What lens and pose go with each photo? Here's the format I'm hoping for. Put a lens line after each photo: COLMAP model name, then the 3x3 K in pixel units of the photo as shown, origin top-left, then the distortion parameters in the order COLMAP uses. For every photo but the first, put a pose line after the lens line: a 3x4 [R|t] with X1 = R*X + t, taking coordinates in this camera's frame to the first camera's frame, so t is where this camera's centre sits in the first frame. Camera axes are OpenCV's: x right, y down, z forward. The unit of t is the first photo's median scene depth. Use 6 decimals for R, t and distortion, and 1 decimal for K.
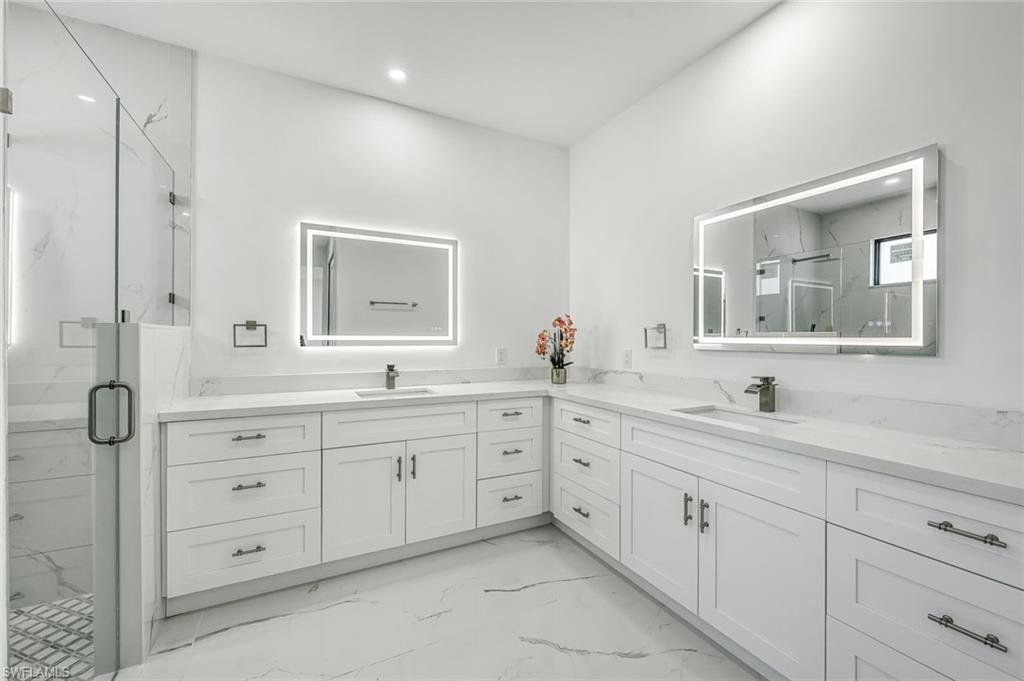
lens RADIAL K [[411.7, 0, 516.2], [0, 411.7, 338.8], [0, 0, 1]] dist [-0.001291, -0.000004]
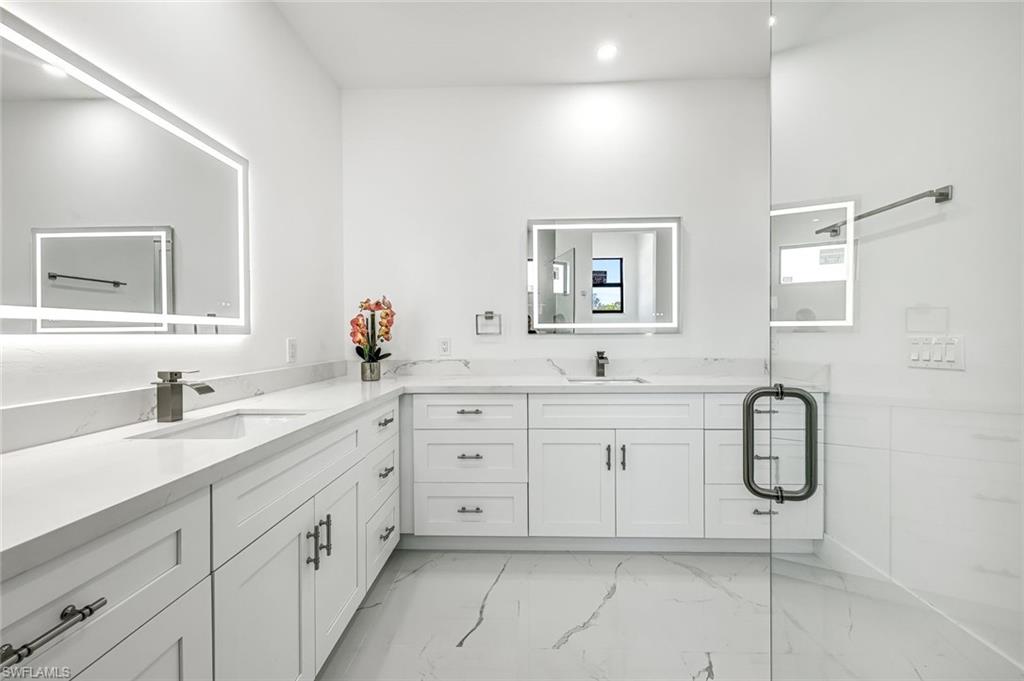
lens RADIAL K [[411.7, 0, 516.2], [0, 411.7, 338.8], [0, 0, 1]] dist [-0.001291, -0.000004]
pose [[0.496104, -0.017527, 0.868086, -0.542106], [0.009525, 0.999846, 0.014744, 0.019870], [-0.868211, 0.000954, 0.496195, 0.414403]]
